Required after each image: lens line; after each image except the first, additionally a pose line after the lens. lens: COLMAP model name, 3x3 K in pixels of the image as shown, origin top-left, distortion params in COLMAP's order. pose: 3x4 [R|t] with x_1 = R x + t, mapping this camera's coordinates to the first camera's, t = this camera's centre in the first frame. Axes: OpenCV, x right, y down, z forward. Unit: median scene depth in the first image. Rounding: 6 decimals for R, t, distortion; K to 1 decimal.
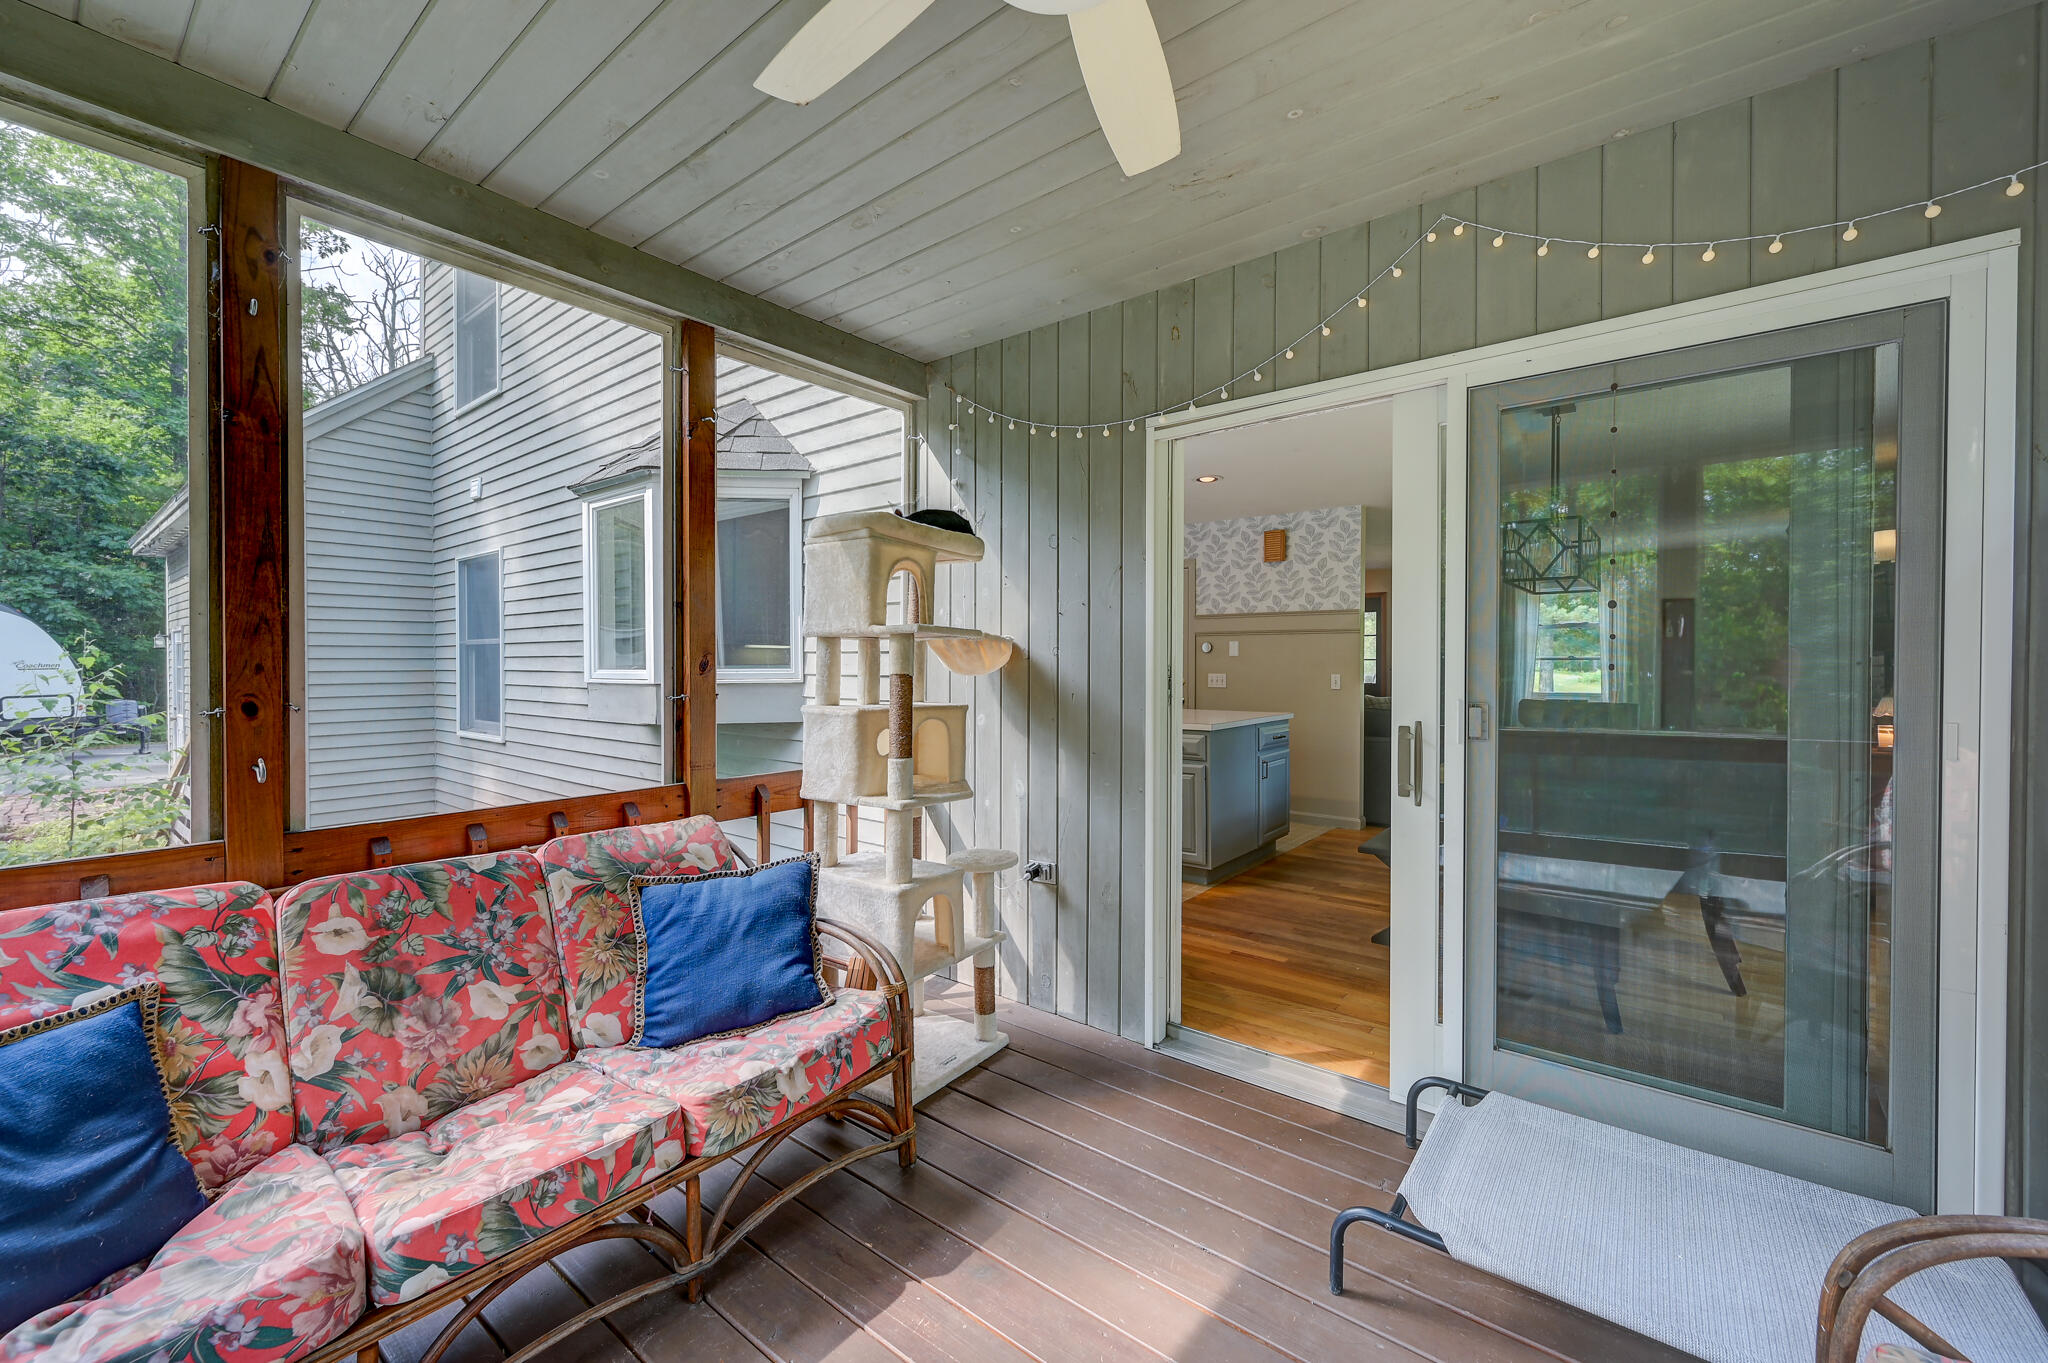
lens RADIAL K [[823.4, 0, 1036.1], [0, 823.4, 675.0], [0, 0, 1]] dist [0.002576, 0.000371]
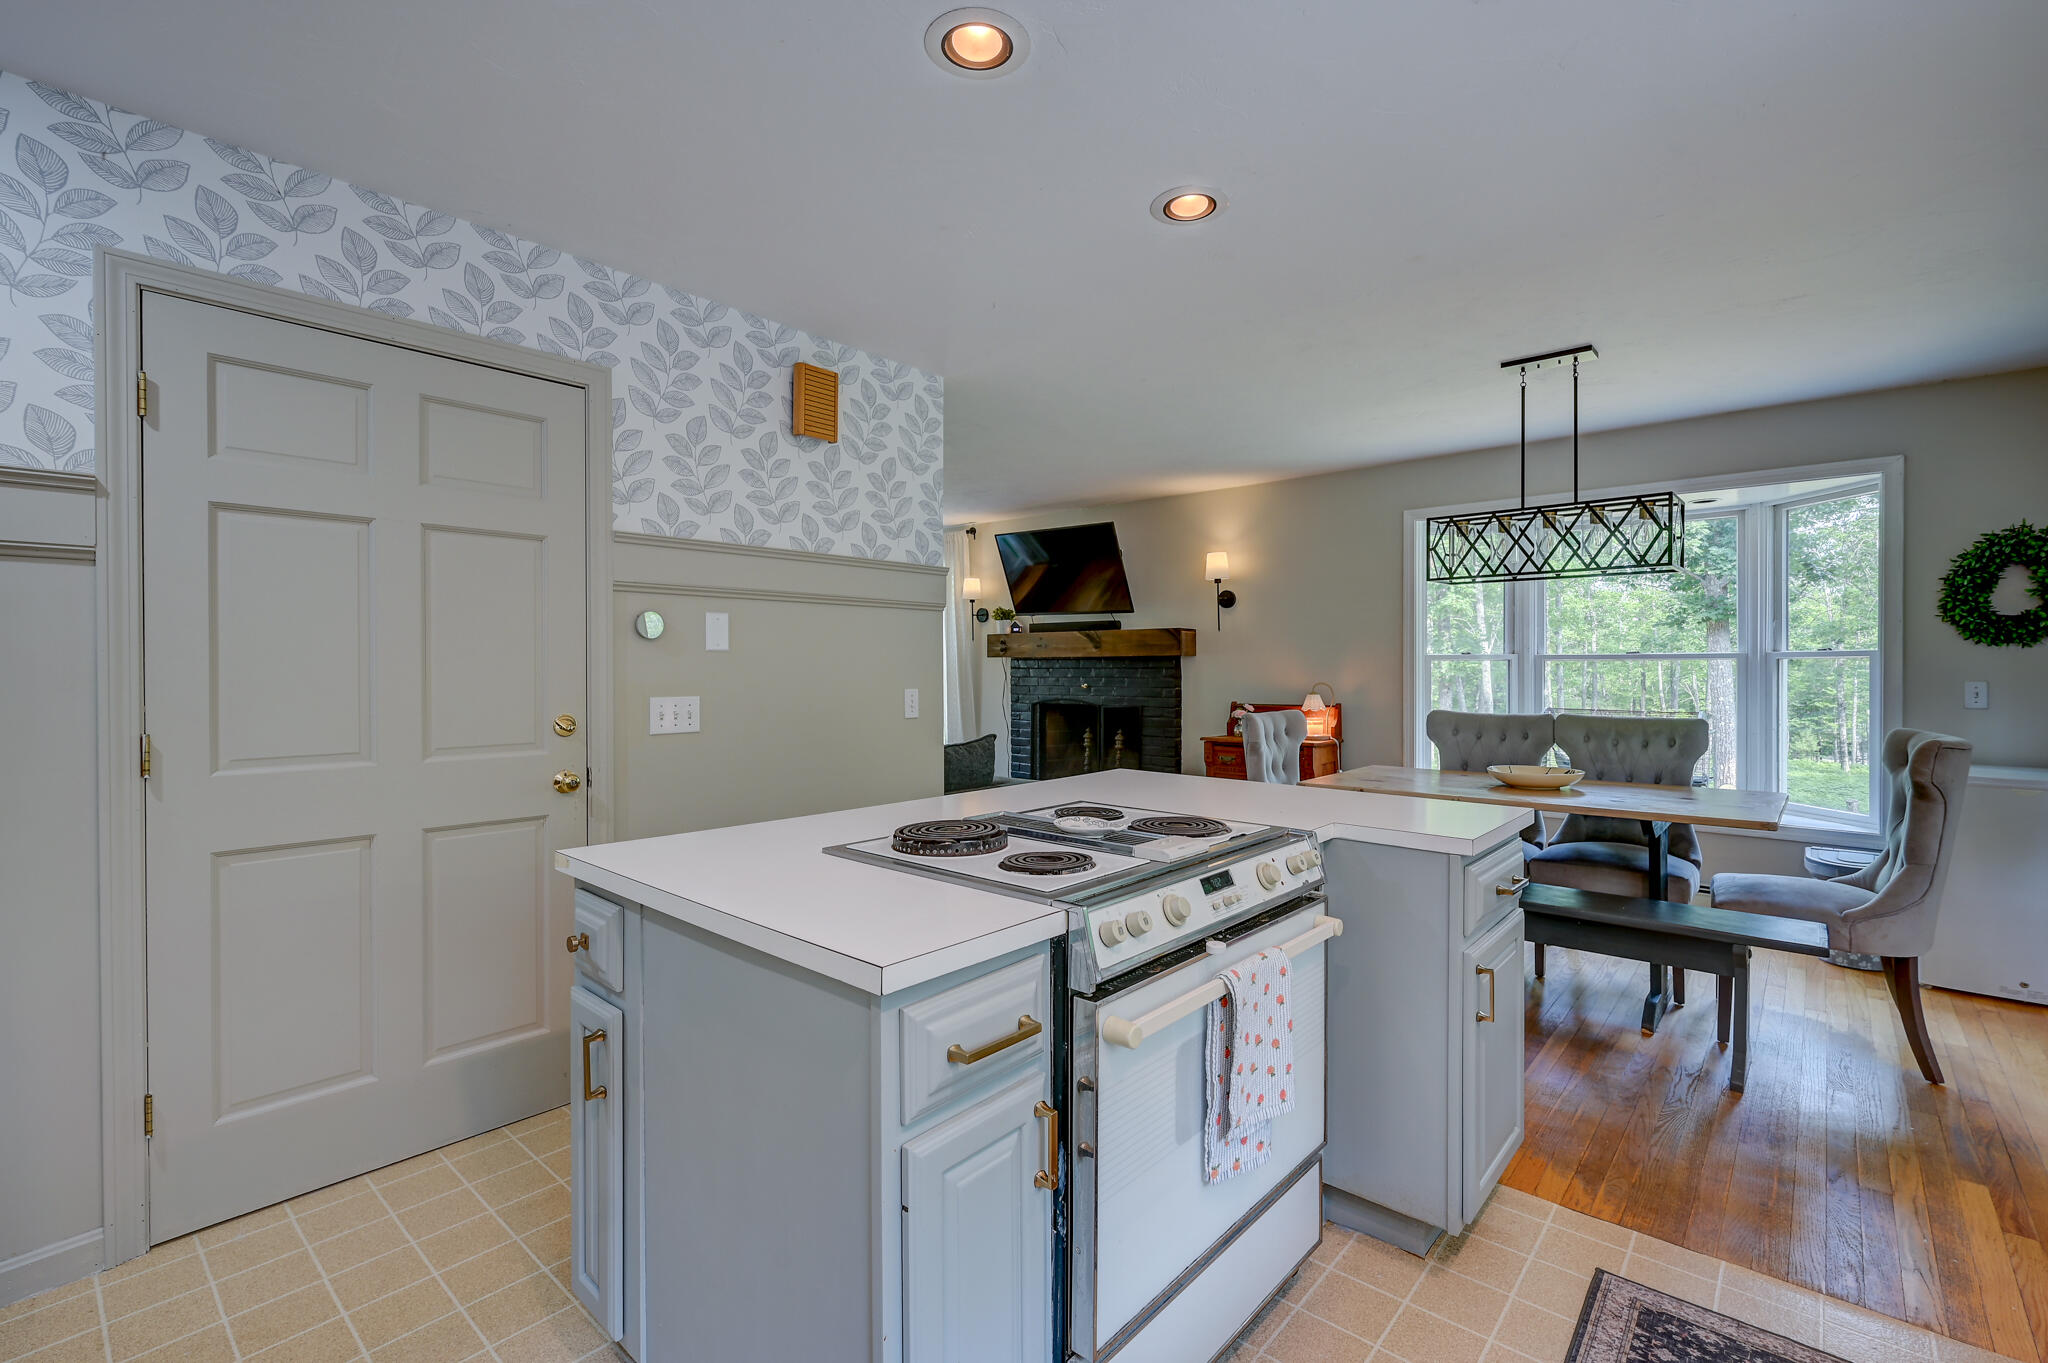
lens RADIAL K [[909.7, 0, 1014.7], [0, 909.7, 683.7], [0, 0, 1]] dist [0.000383, -0.000719]
pose [[0.066297, -0.015588, 0.997678, -0.197490], [0.019119, 0.999714, 0.014350, -0.010913], [-0.997617, 0.018123, 0.066576, 0.877459]]
